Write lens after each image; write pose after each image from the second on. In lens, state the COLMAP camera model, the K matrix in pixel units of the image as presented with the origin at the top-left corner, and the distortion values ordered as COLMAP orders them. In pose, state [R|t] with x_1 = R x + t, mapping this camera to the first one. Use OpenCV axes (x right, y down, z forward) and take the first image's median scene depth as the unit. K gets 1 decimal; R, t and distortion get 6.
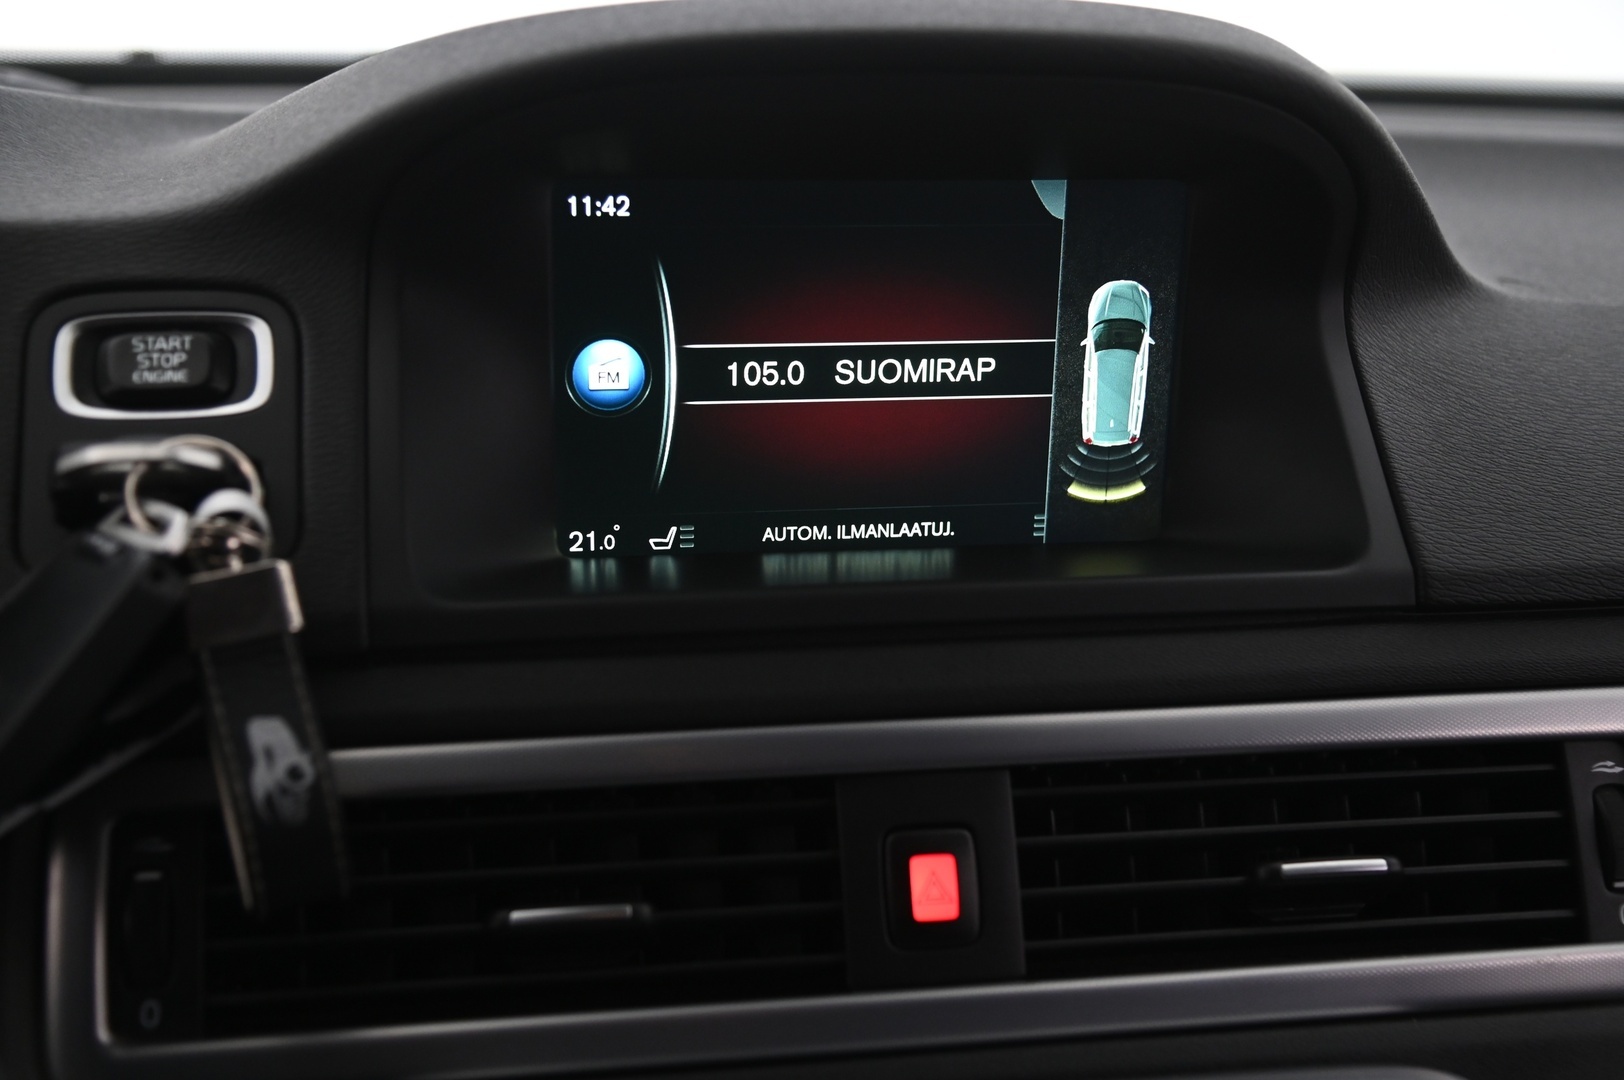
lens RADIAL K [[2113.0, 0, 854.4], [0, 2113.0, 540.7], [0, 0, 1]] dist [0.020365, 0.063560]
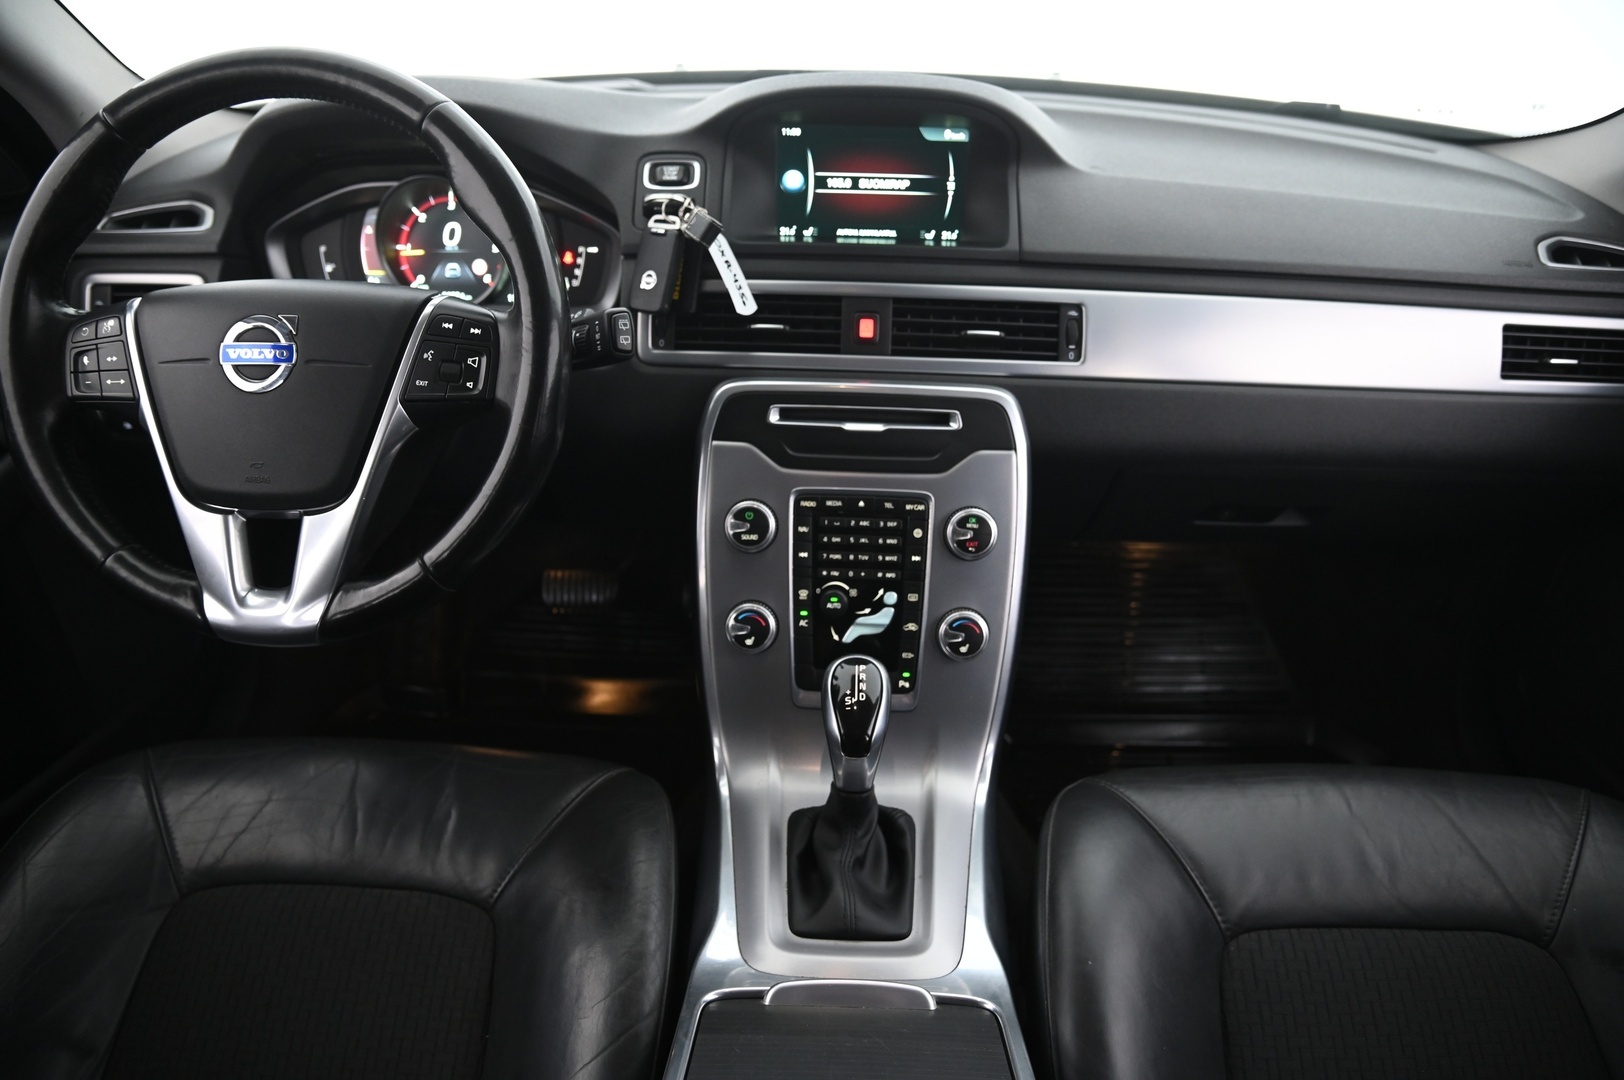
lens RADIAL K [[1114.1, 0, 812.0], [0, 1114.1, 540.0], [0, 0, 1]] dist [-0.113645, 0.001969]
pose [[0.974528, 0.101770, -0.199846, 0.334303], [-0.055619, 0.972944, 0.224245, 0.087281], [0.217260, -0.207418, 0.953822, -0.840117]]
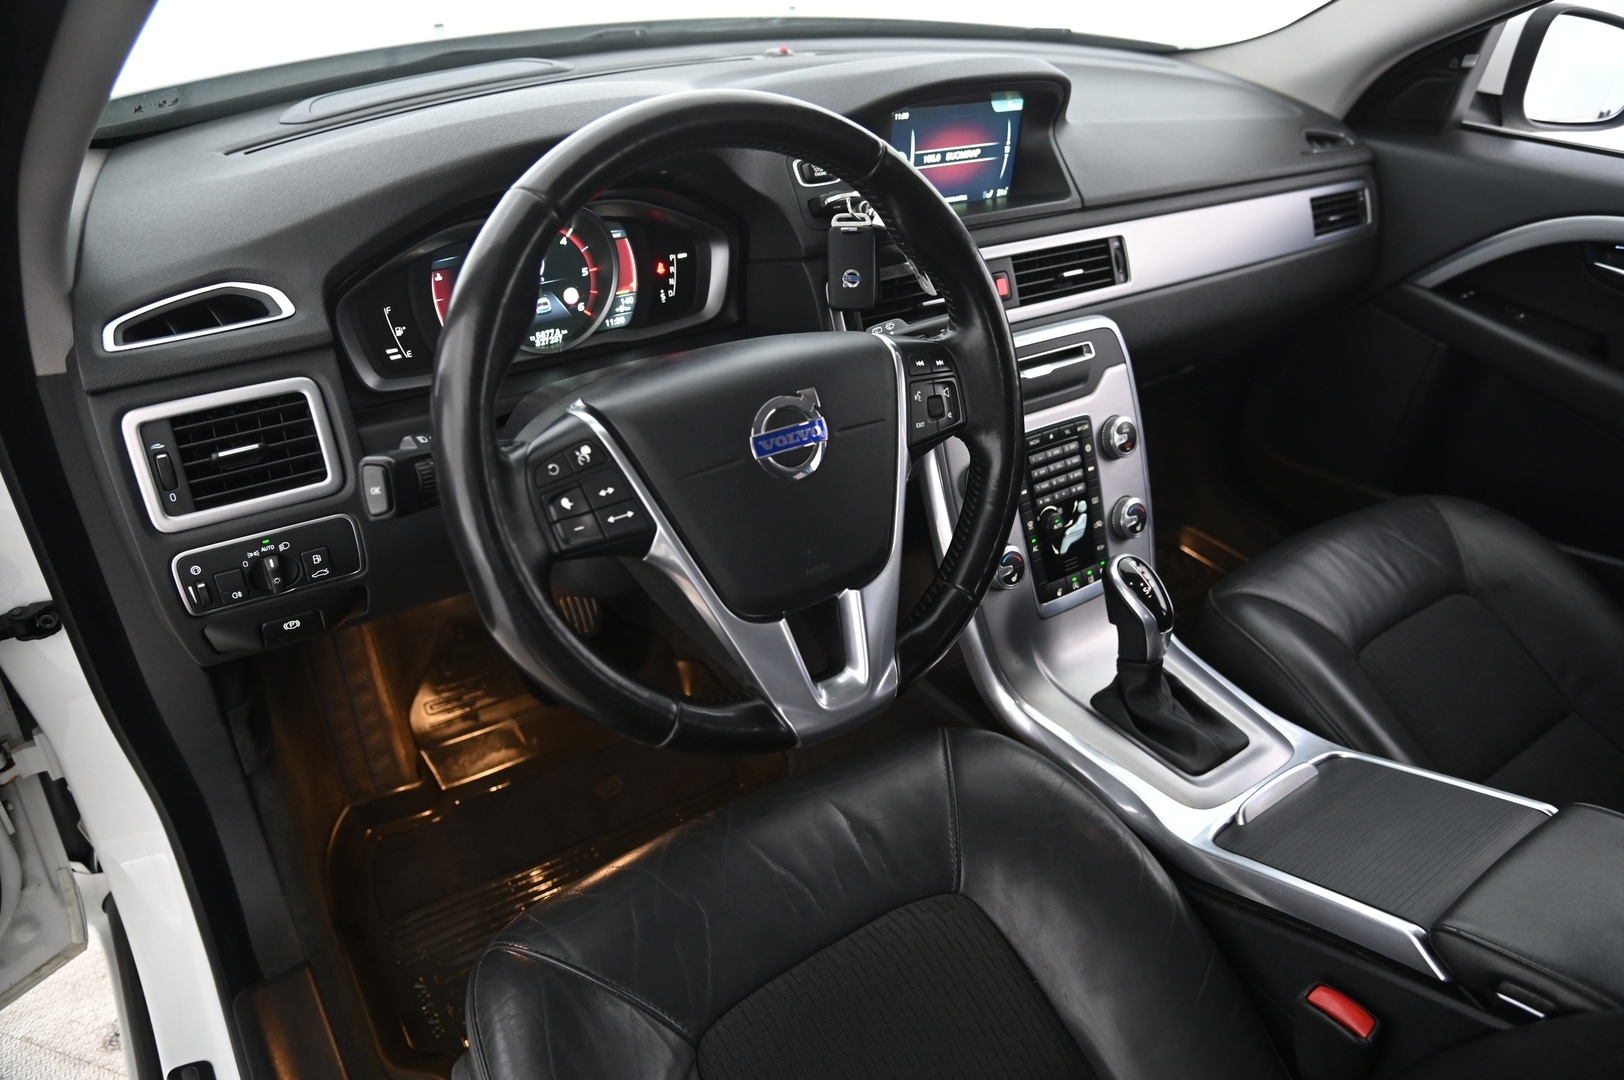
lens RADIAL K [[1114.1, 0, 812.0], [0, 1114.1, 540.0], [0, 0, 1]] dist [-0.113645, 0.001969]
pose [[0.912337, -0.202513, 0.355850, -1.072989], [0.080553, 0.940908, 0.328944, -0.100934], [-0.401437, -0.271443, 0.874738, -0.800303]]
